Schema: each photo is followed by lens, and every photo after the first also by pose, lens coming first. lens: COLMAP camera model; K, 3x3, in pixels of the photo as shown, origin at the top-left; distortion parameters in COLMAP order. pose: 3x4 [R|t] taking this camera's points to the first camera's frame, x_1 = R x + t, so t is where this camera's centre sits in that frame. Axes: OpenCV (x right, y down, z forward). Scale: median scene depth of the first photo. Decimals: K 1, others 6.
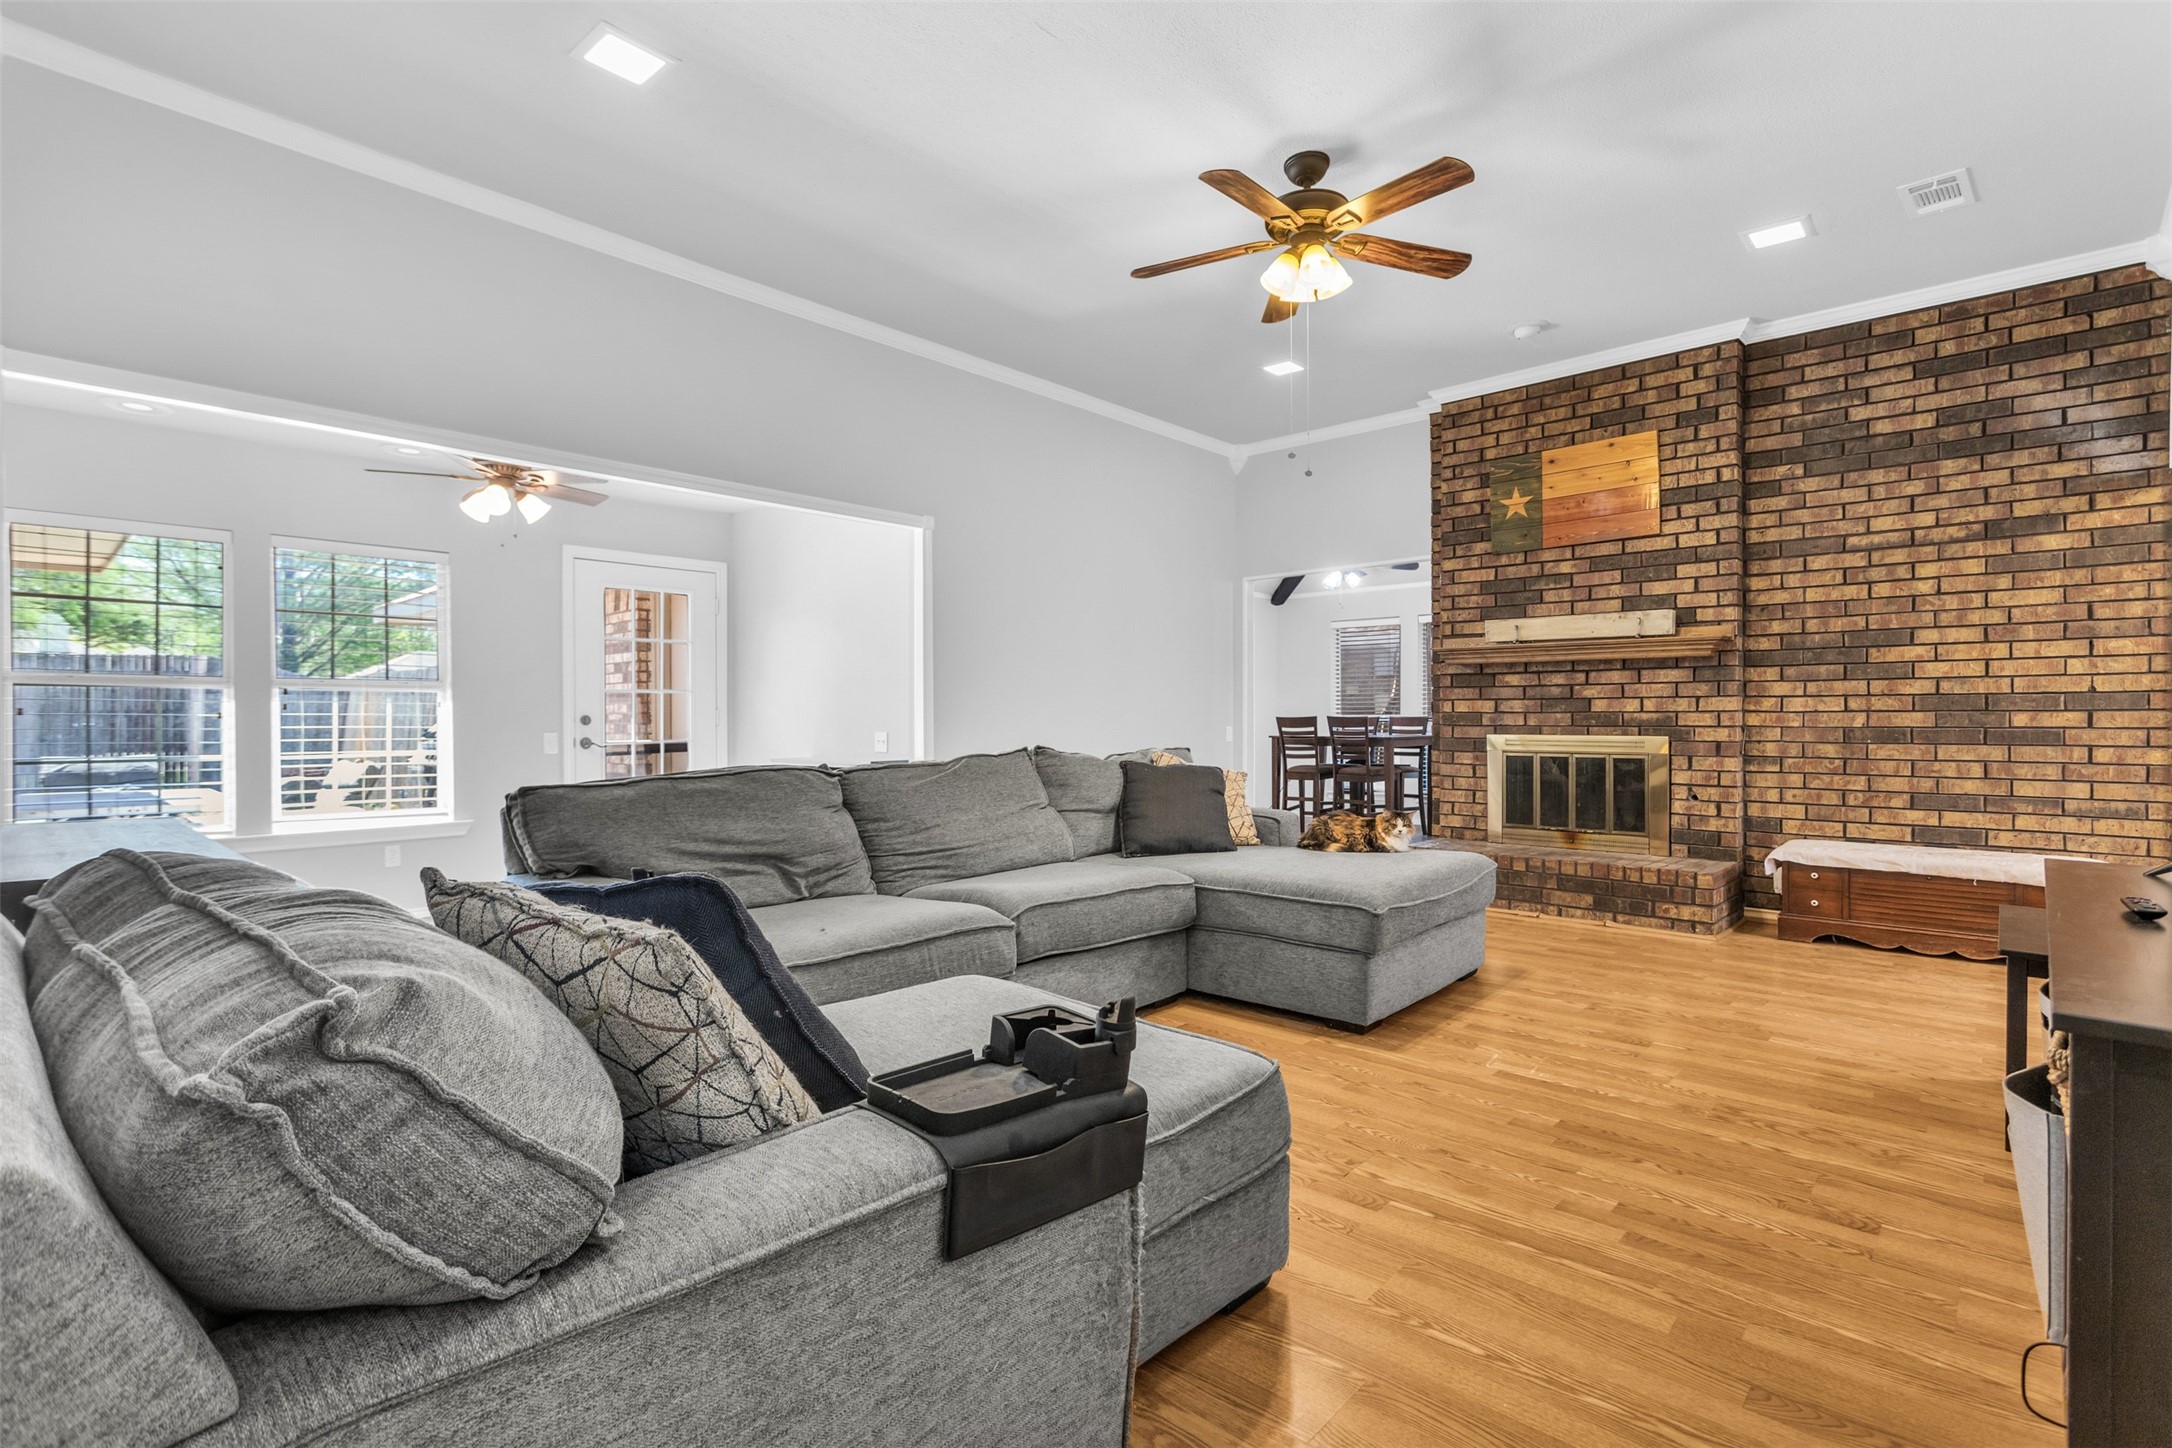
lens RADIAL K [[1013.7, 0, 1078.3], [0, 1013.7, 723.8], [0, 0, 1]] dist [-0.000657, 0.000563]
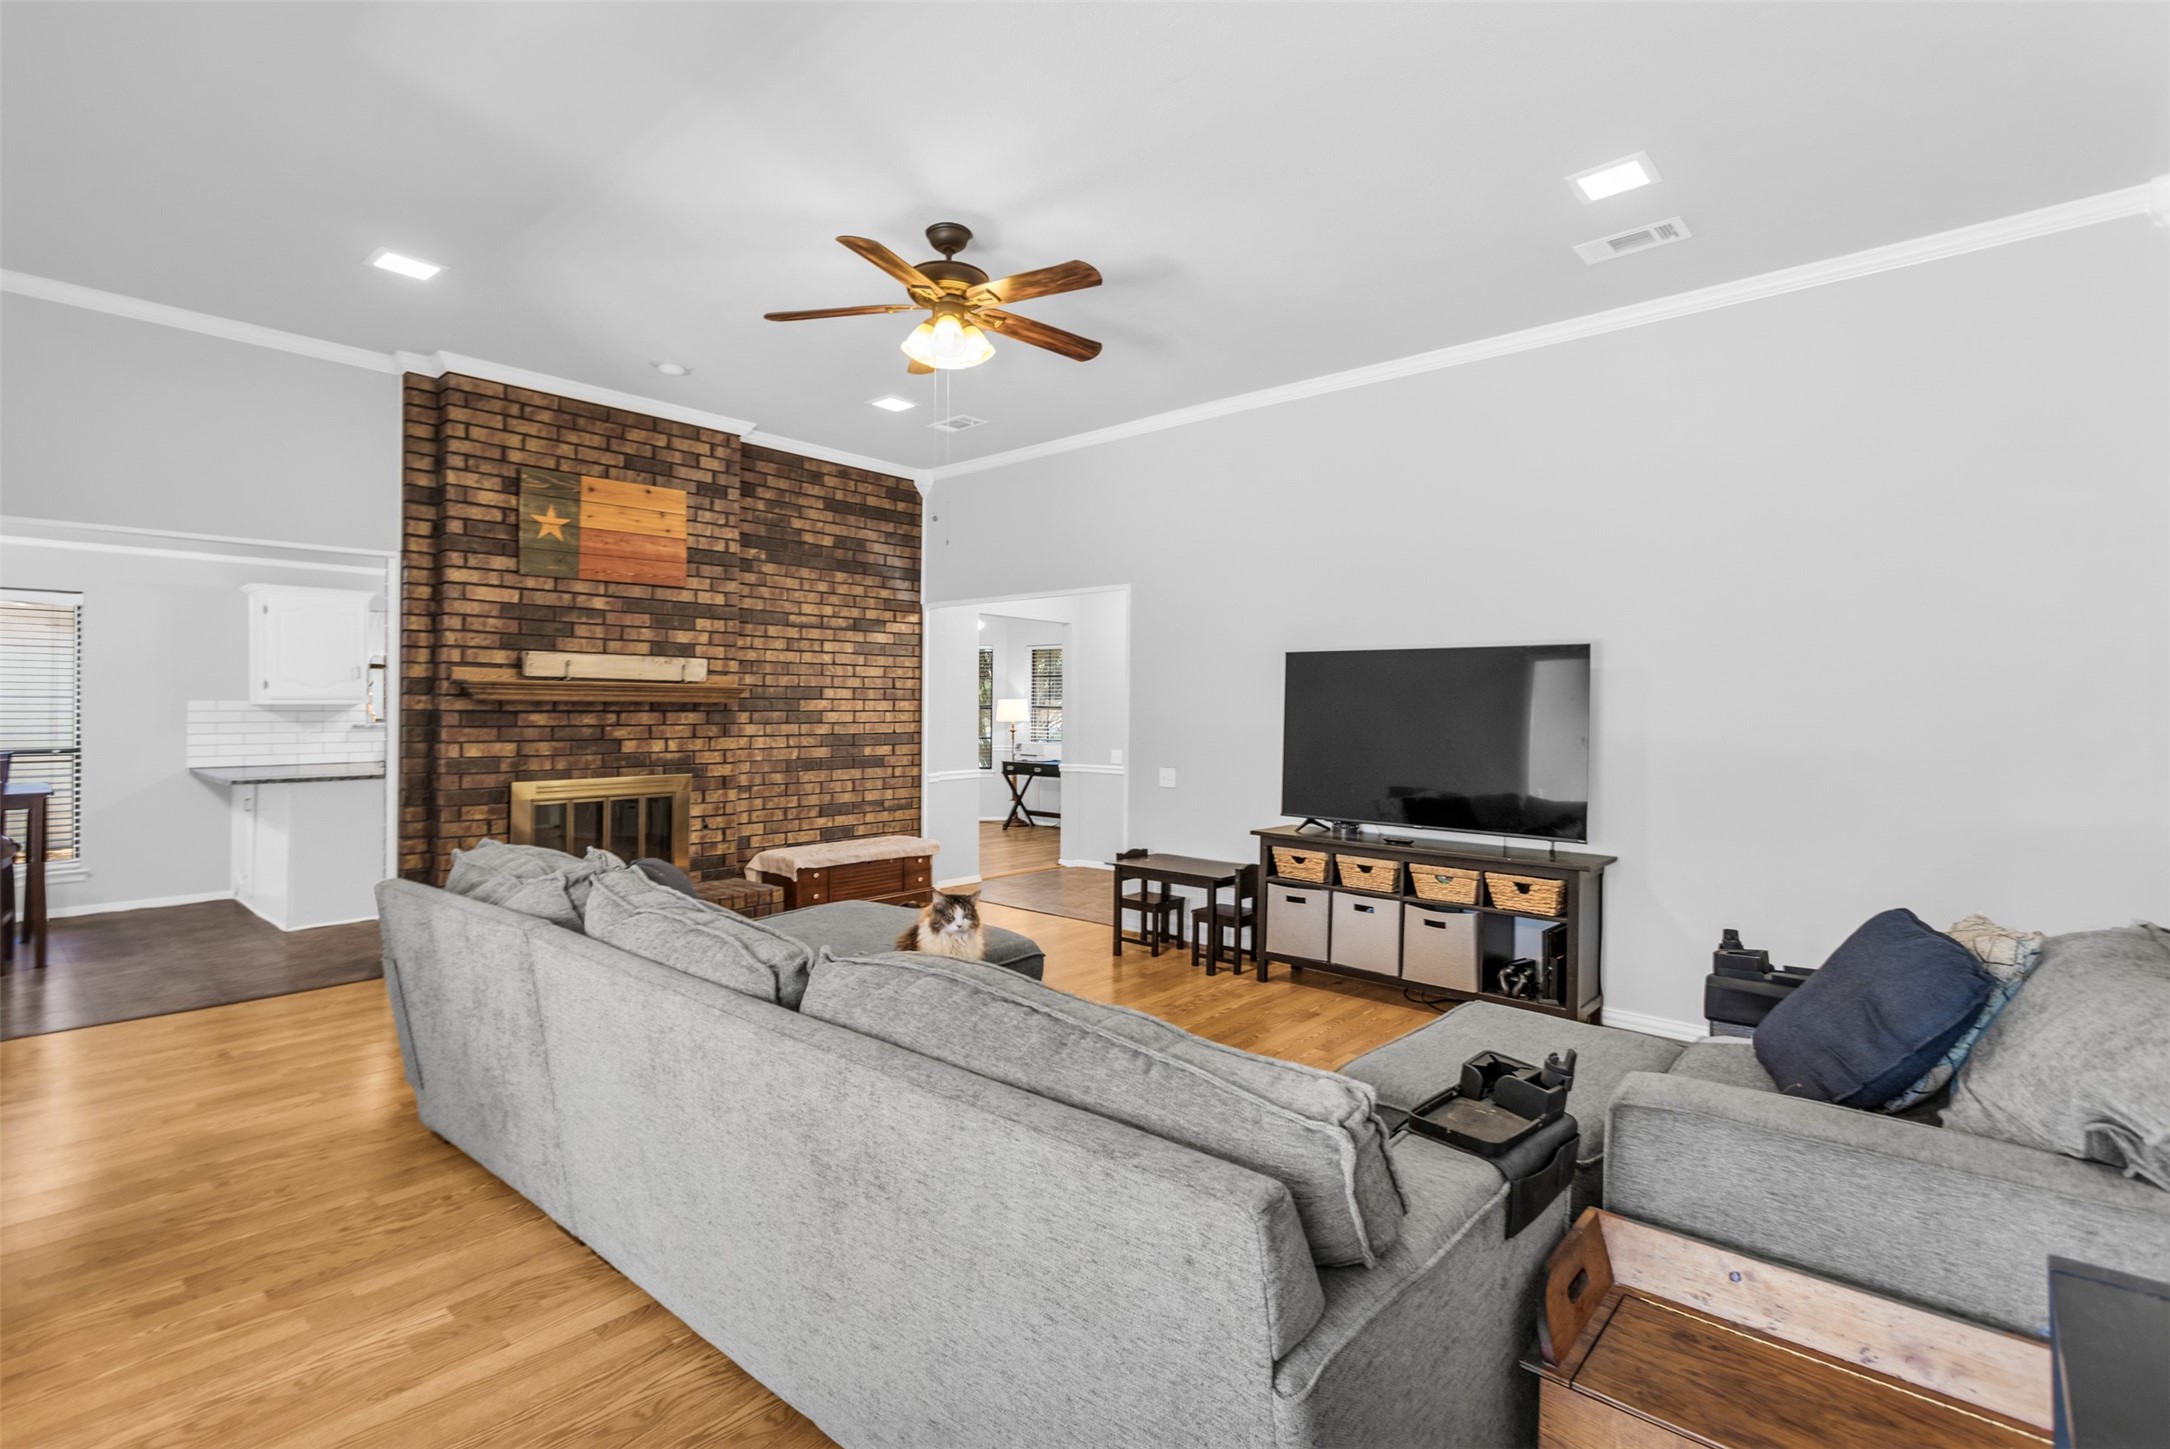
lens RADIAL K [[1017.7, 0, 1086.6], [0, 1017.7, 704.5], [0, 0, 1]] dist [0.000511, 0.000021]
pose [[-0.027305, 0.006545, 0.999606, -0.536552], [0.004639, 0.999969, -0.006421, -0.054598], [-0.999616, 0.004461, -0.027335, 0.616216]]
